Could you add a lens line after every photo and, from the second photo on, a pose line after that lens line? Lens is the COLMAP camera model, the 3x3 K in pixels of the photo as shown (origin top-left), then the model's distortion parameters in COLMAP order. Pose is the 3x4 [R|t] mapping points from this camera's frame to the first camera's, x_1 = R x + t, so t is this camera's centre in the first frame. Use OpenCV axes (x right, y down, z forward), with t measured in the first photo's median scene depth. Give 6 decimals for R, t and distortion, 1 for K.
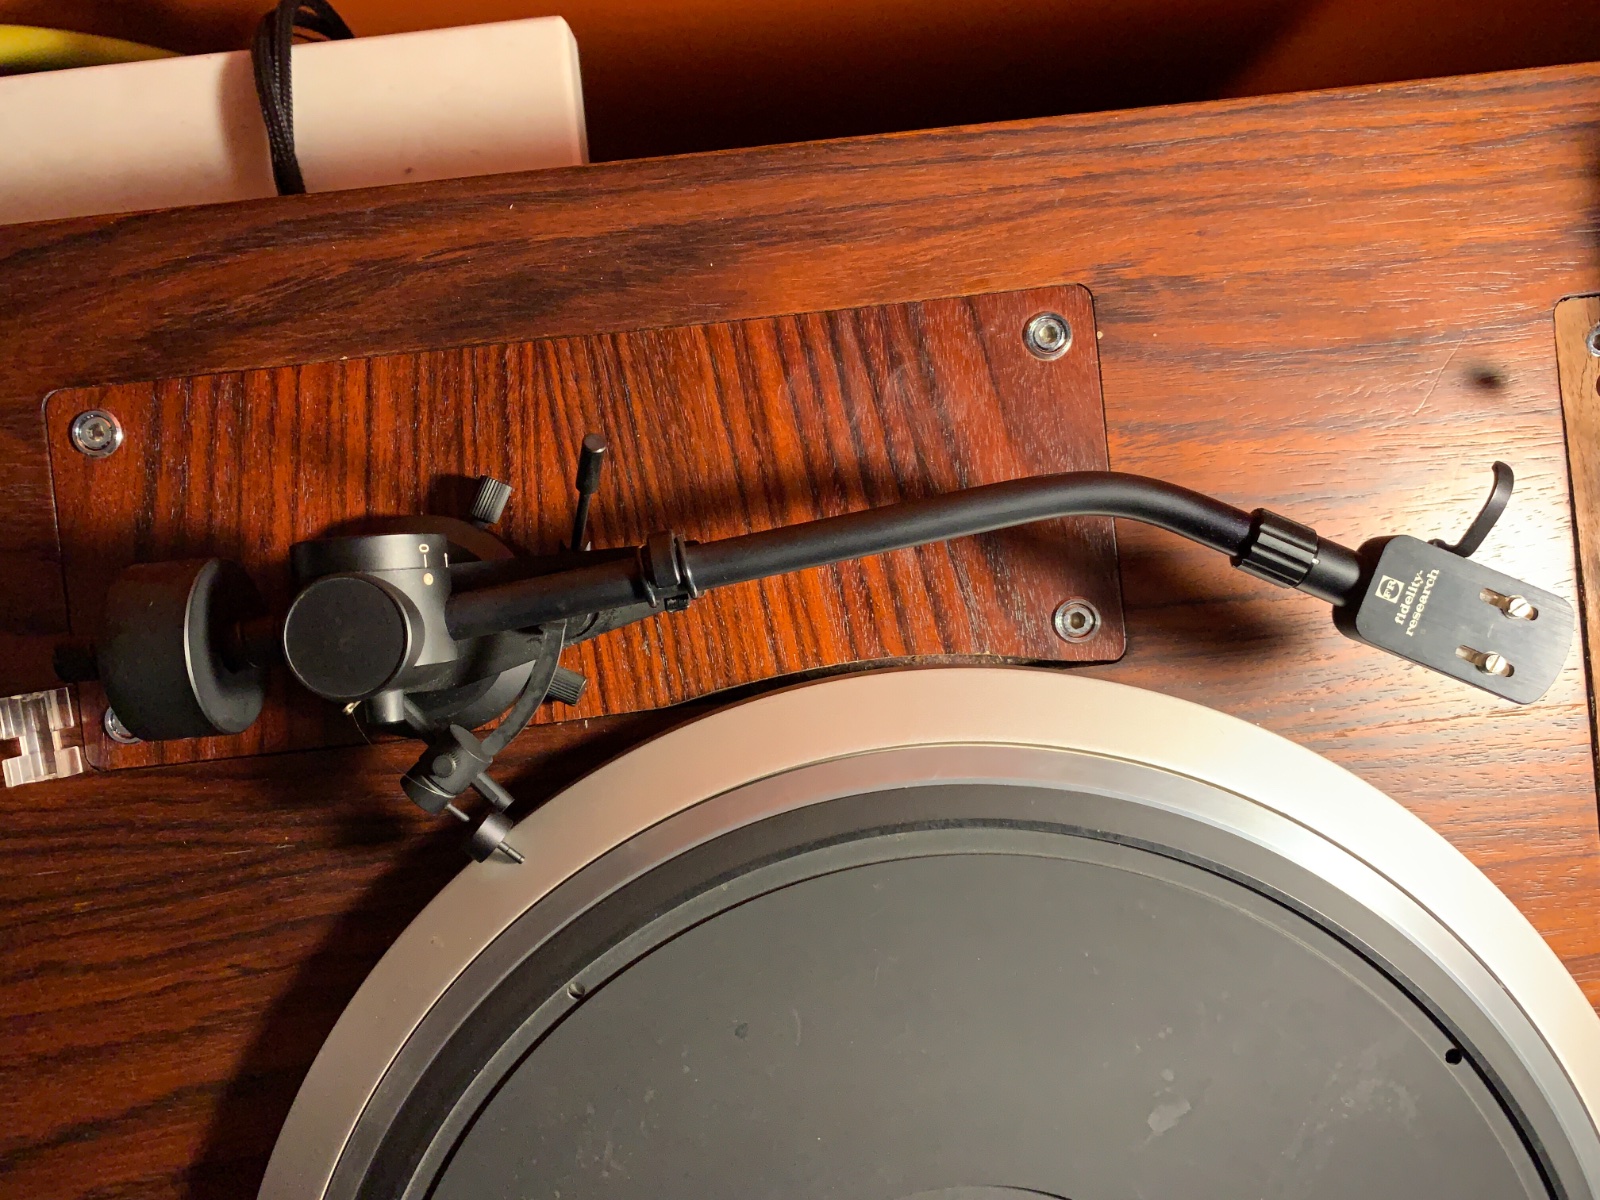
lens RADIAL K [[1215.8, 0, 800.0], [0, 1215.8, 600.0], [0, 0, 1]] dist [0.012050, 0.007338]
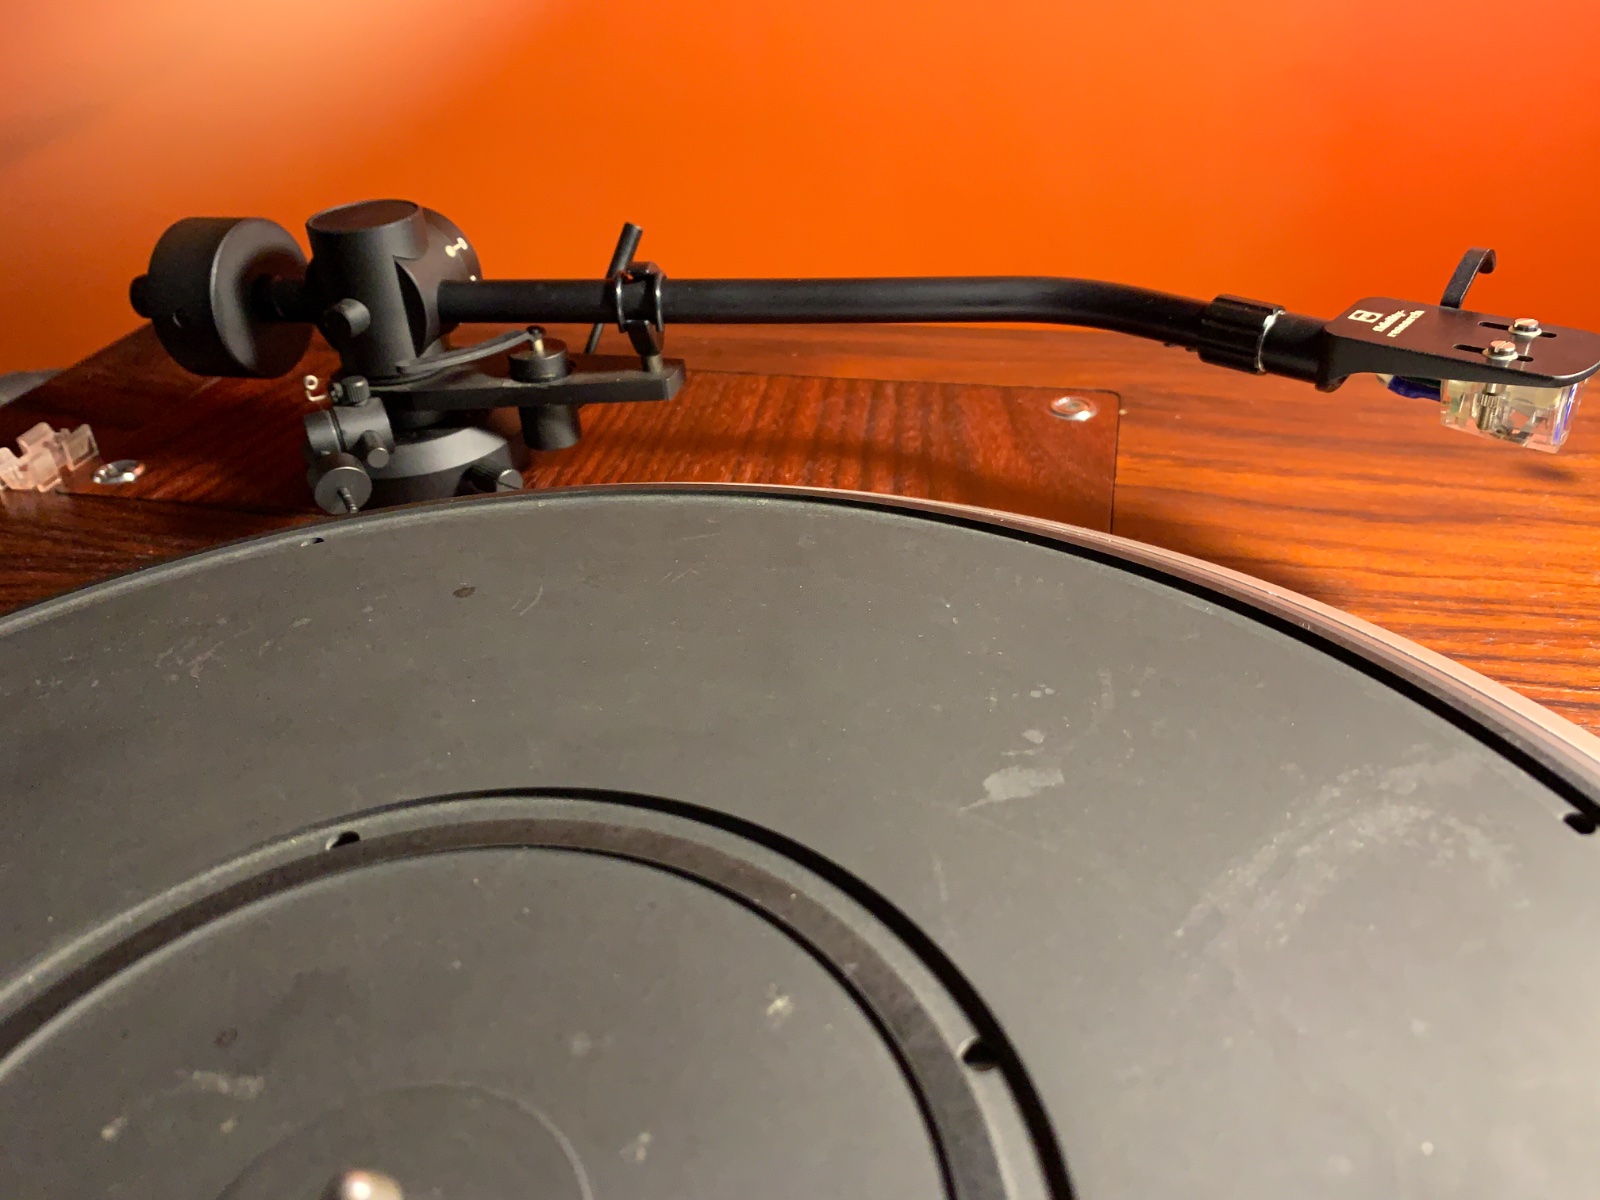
lens RADIAL K [[1224.7, 0, 800.0], [0, 1224.7, 600.0], [0, 0, 1]] dist [0.012931, 0.013302]
pose [[0.941638, 0.141942, -0.305238, 0.329684], [-0.332697, 0.530559, -0.779628, 0.776812], [0.051285, 0.835679, 0.546818, 0.547093]]
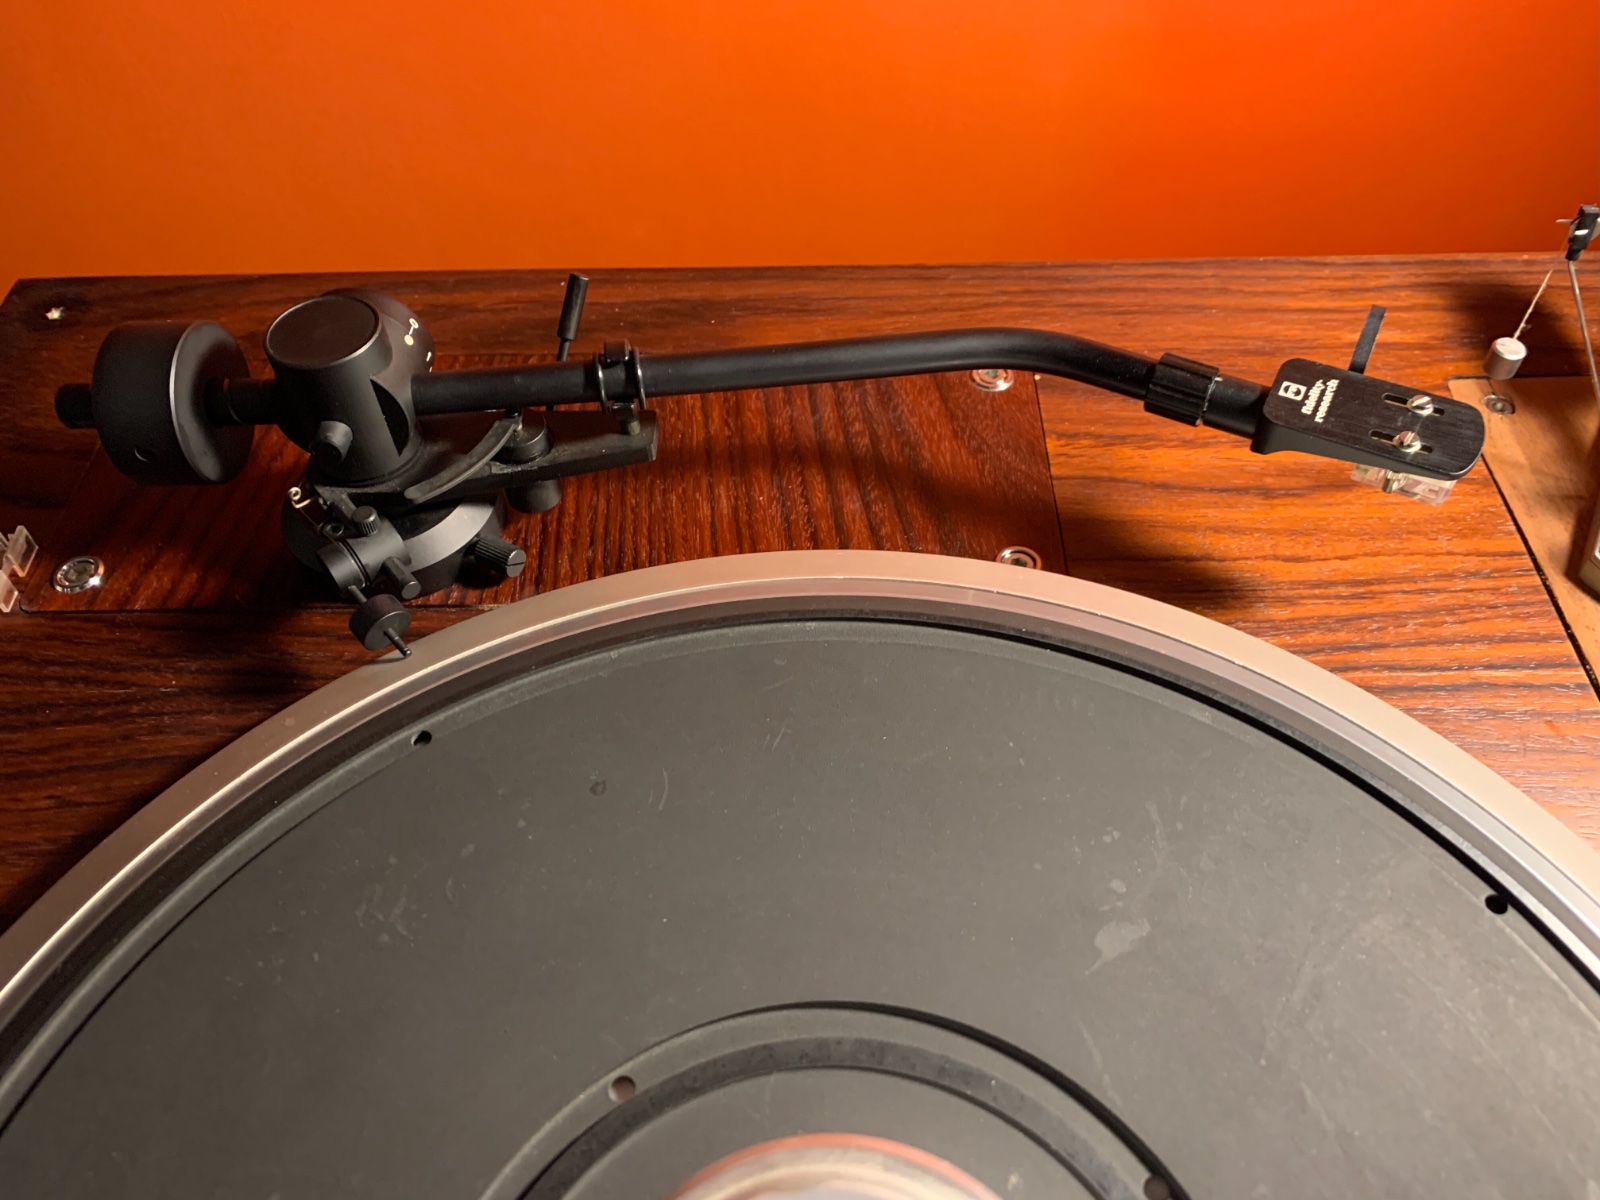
lens RADIAL K [[1210.4, 0, 800.0], [0, 1210.4, 600.0], [0, 0, 1]] dist [0.062088, -0.067174]
pose [[0.993698, 0.065699, -0.090815, 0.141576], [-0.108439, 0.768545, -0.630539, 0.691323], [0.028370, 0.636414, 0.770826, 0.243985]]
